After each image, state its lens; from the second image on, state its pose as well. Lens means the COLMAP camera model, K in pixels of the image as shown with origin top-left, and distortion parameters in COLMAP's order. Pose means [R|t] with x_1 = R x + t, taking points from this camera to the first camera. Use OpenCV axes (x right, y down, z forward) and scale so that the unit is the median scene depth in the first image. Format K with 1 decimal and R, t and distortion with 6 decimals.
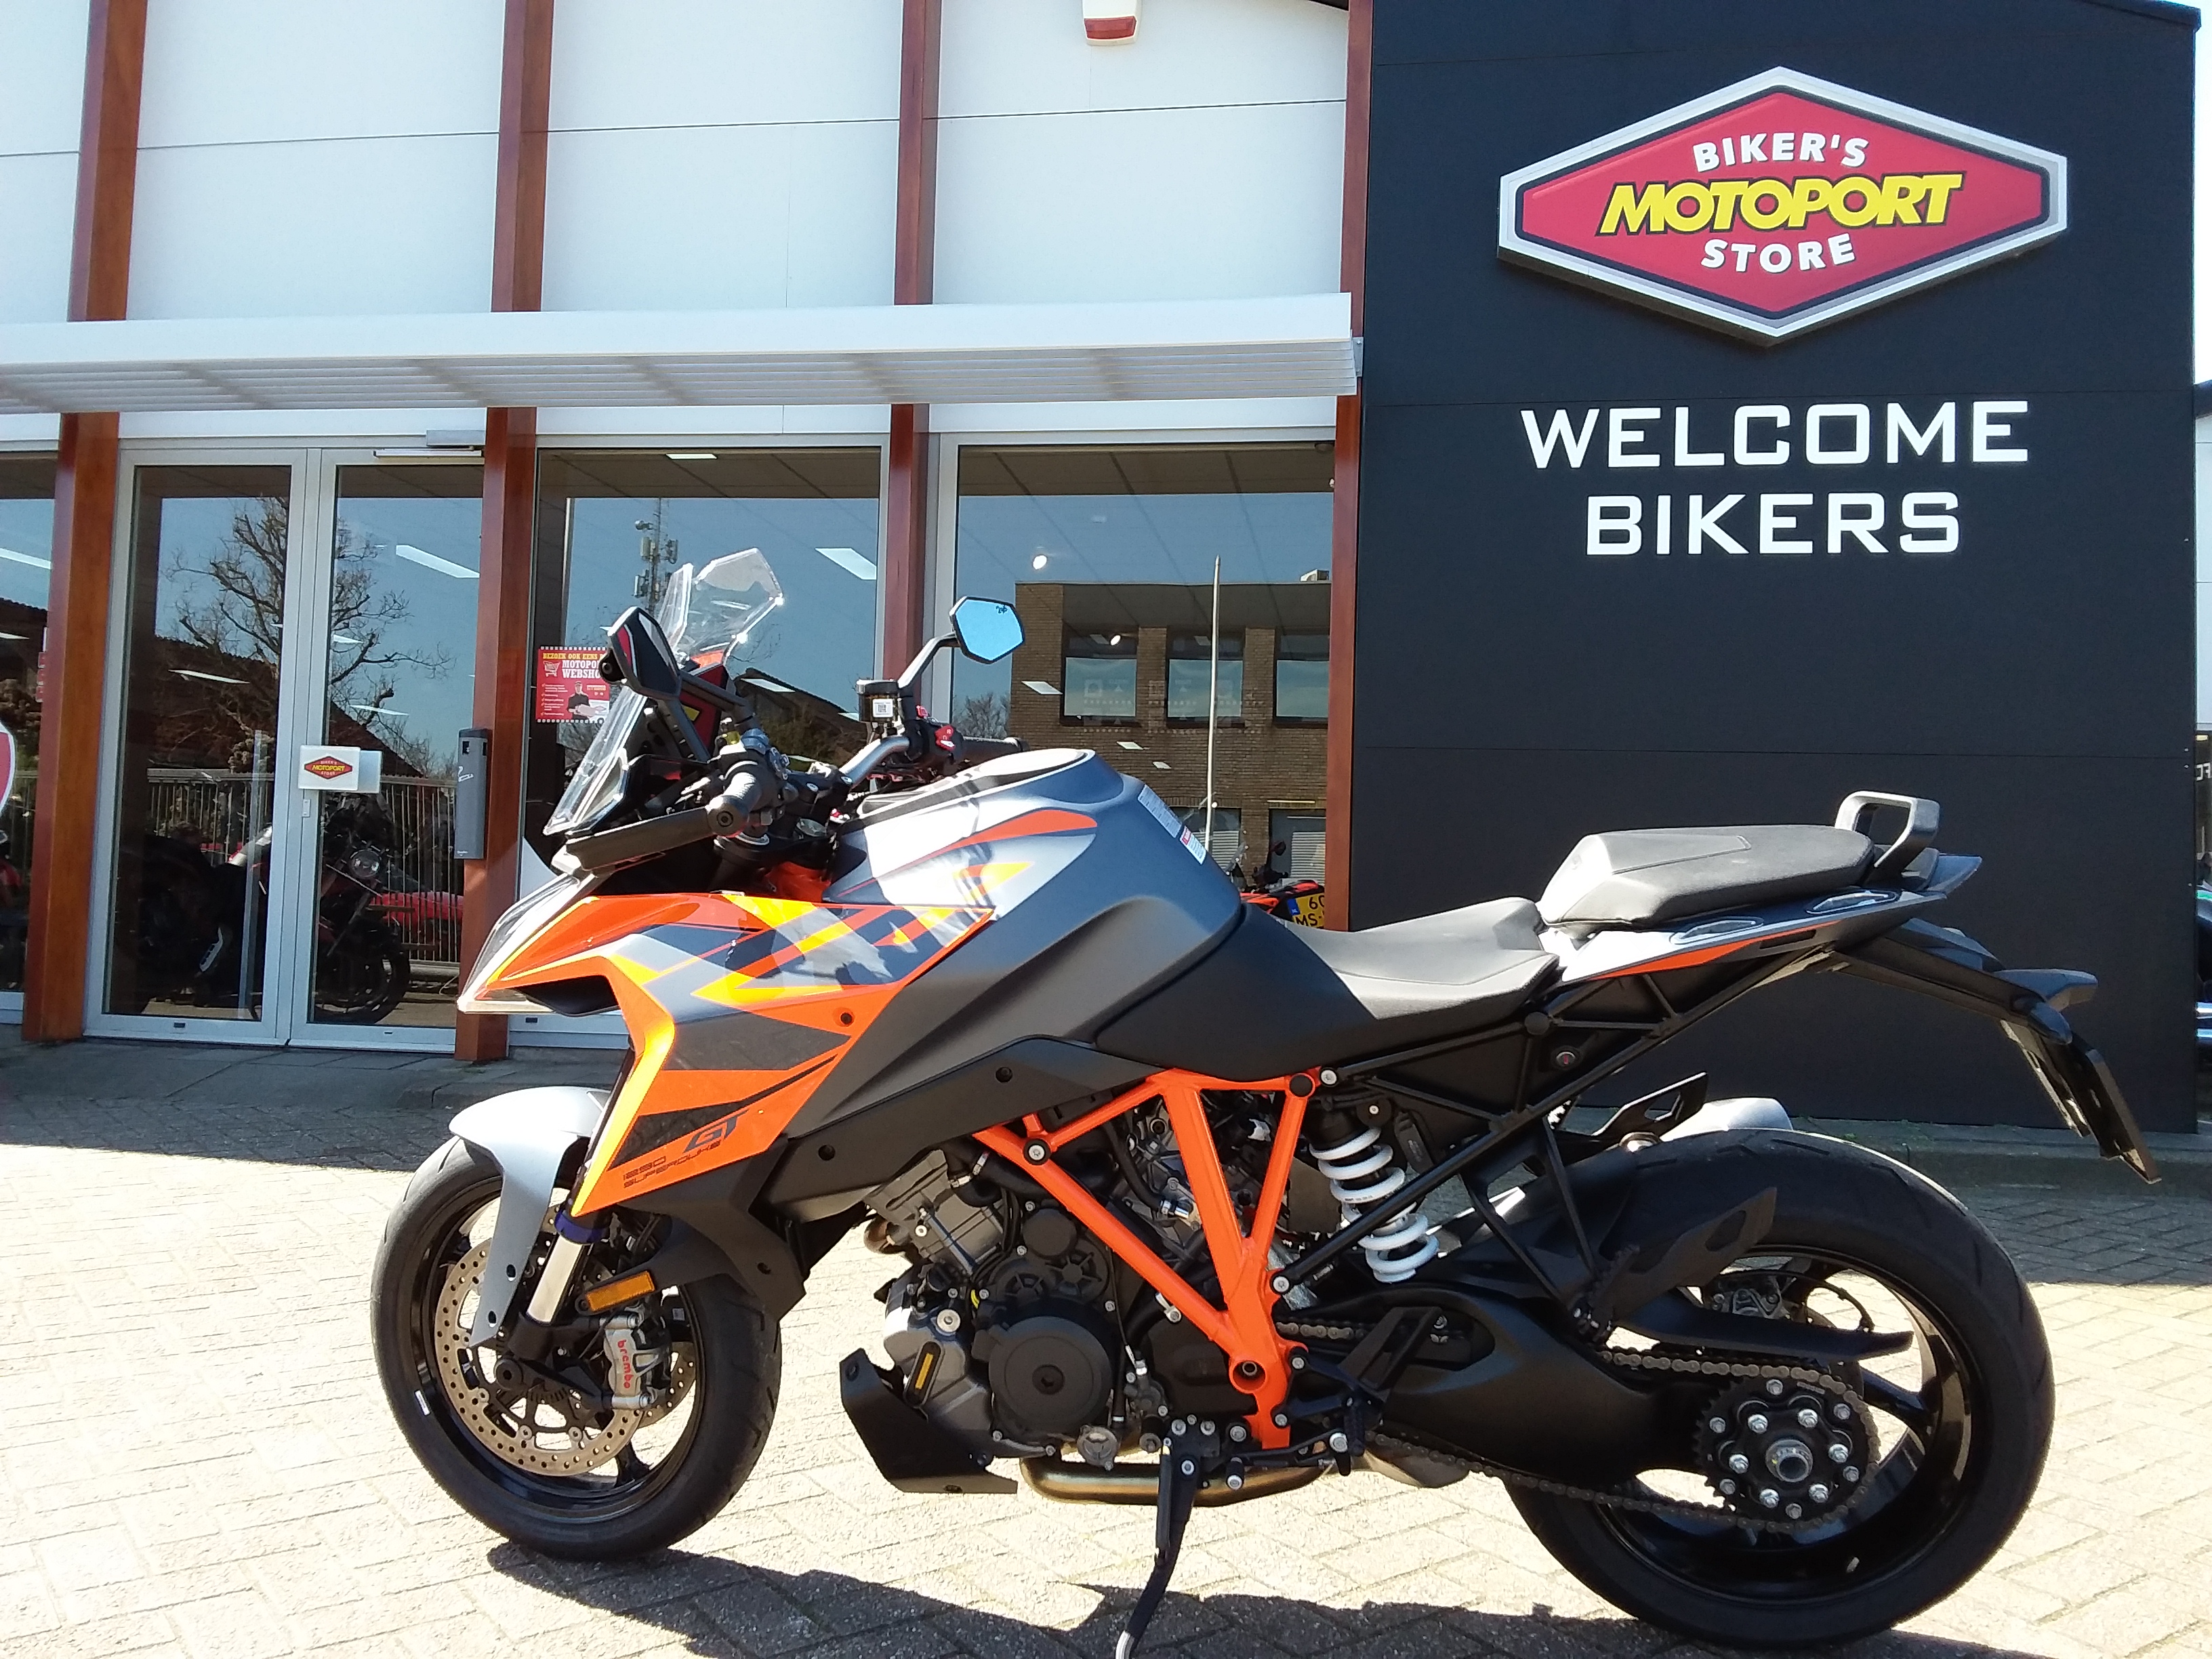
lens RADIAL K [[1755.0, 0, 1096.3], [0, 1755.0, 816.5], [0, 0, 1]] dist [0.090447, -0.137535]
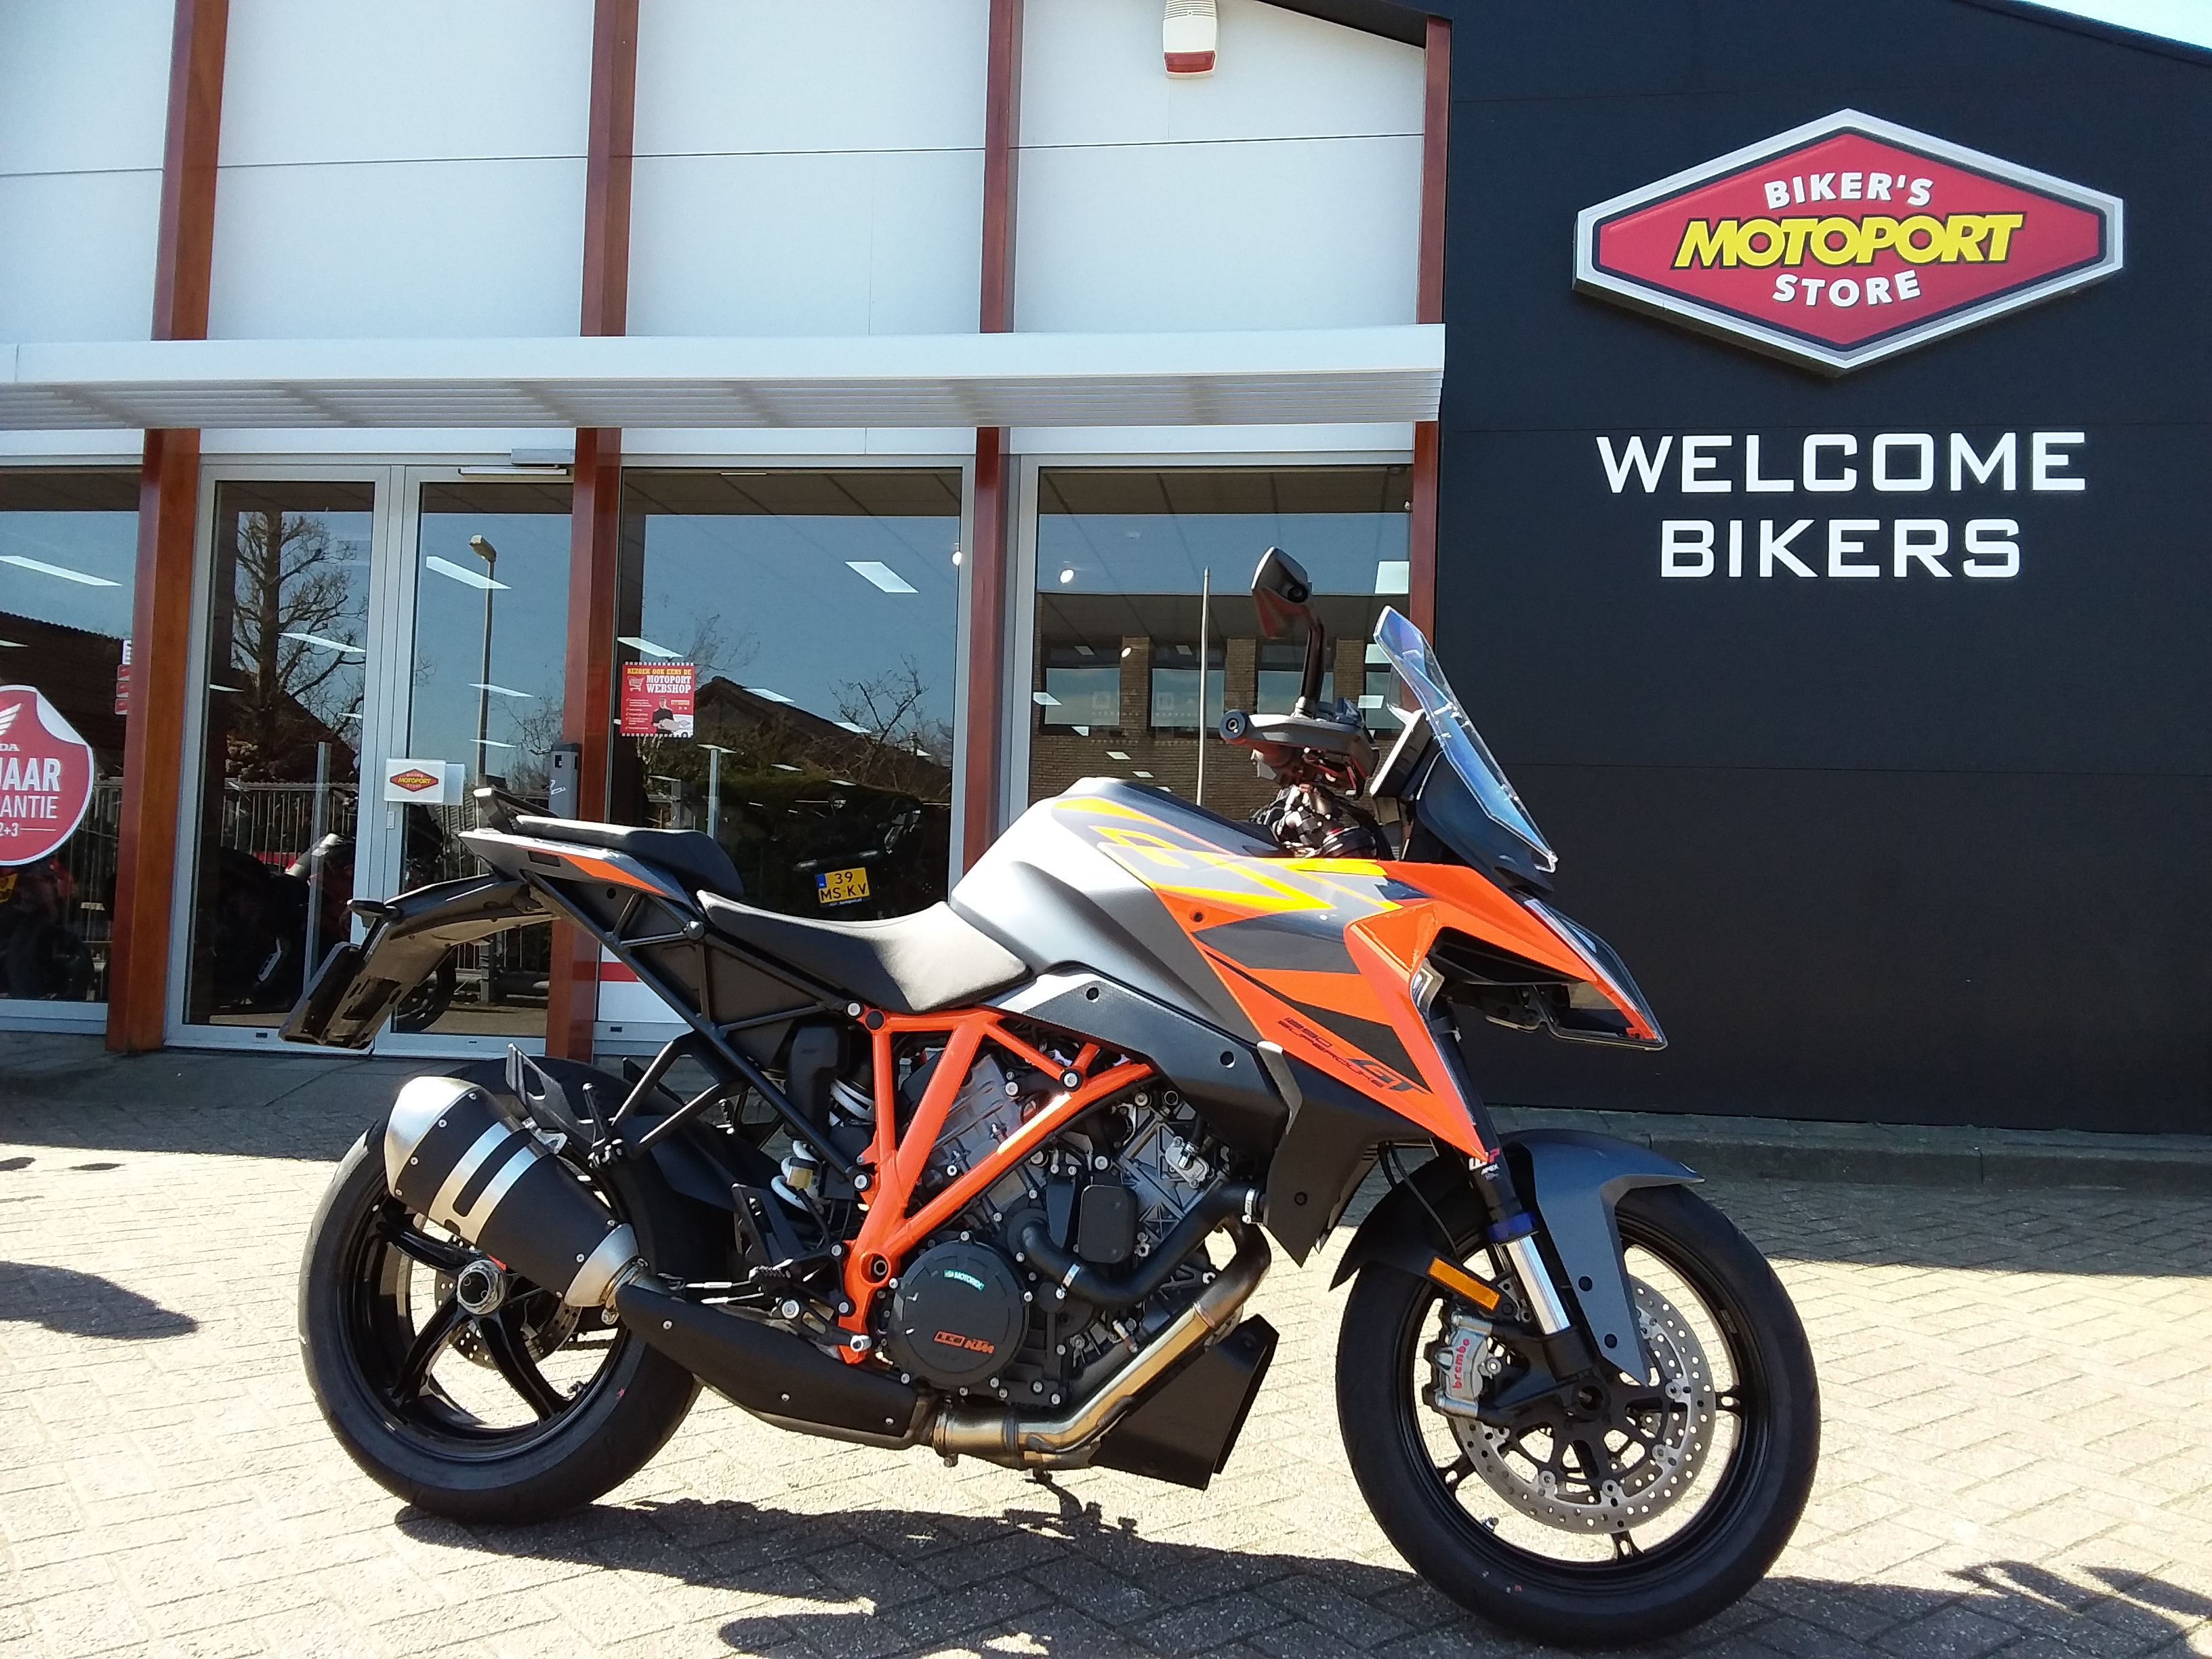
lens RADIAL K [[1755.0, 0, 1100.4], [0, 1755.0, 813.5], [0, 0, 1]] dist [0.090447, -0.137535]
pose [[0.999705, 0.001552, 0.024218, -0.075078], [-0.001396, 0.999978, -0.006481, -0.002935], [-0.024228, 0.006445, 0.999686, -0.024162]]
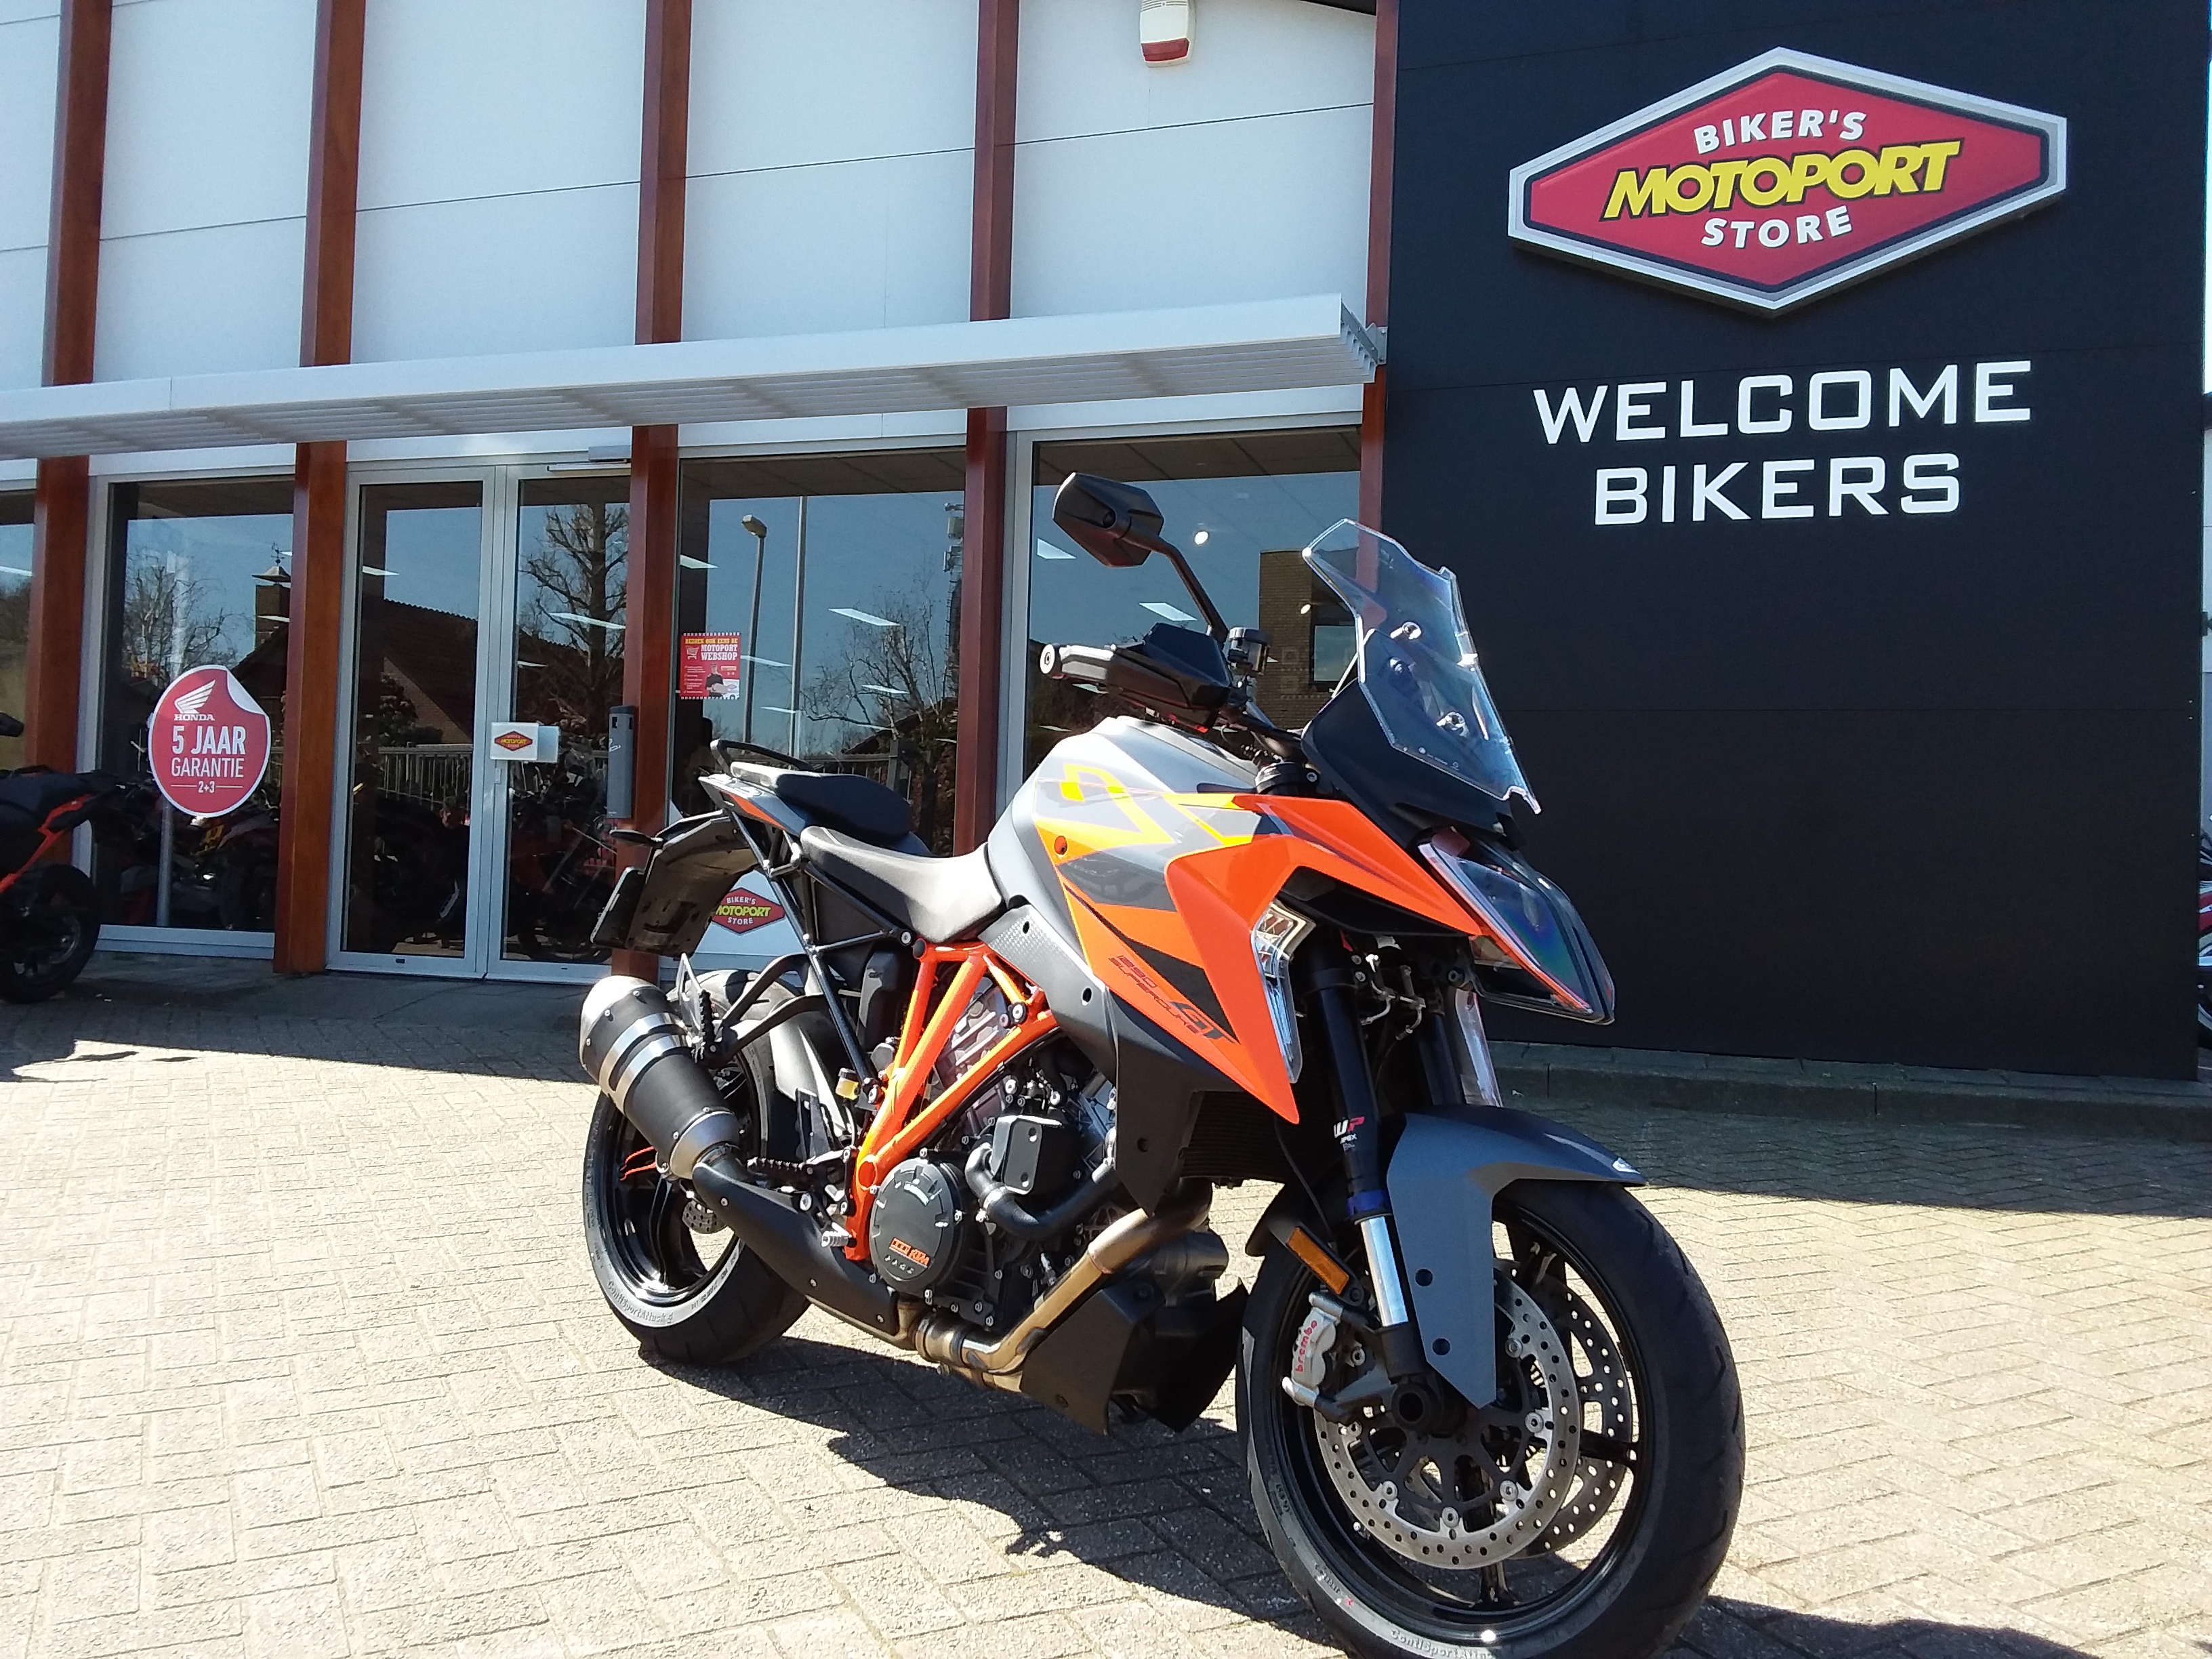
lens RADIAL K [[1755.0, 0, 1107.6], [0, 1755.0, 817.7], [0, 0, 1]] dist [0.090447, -0.137535]
pose [[0.986211, -0.004505, -0.165430, 0.165852], [0.007687, 0.999798, 0.018596, 0.004856], [0.165312, -0.019611, 0.986046, -0.093303]]
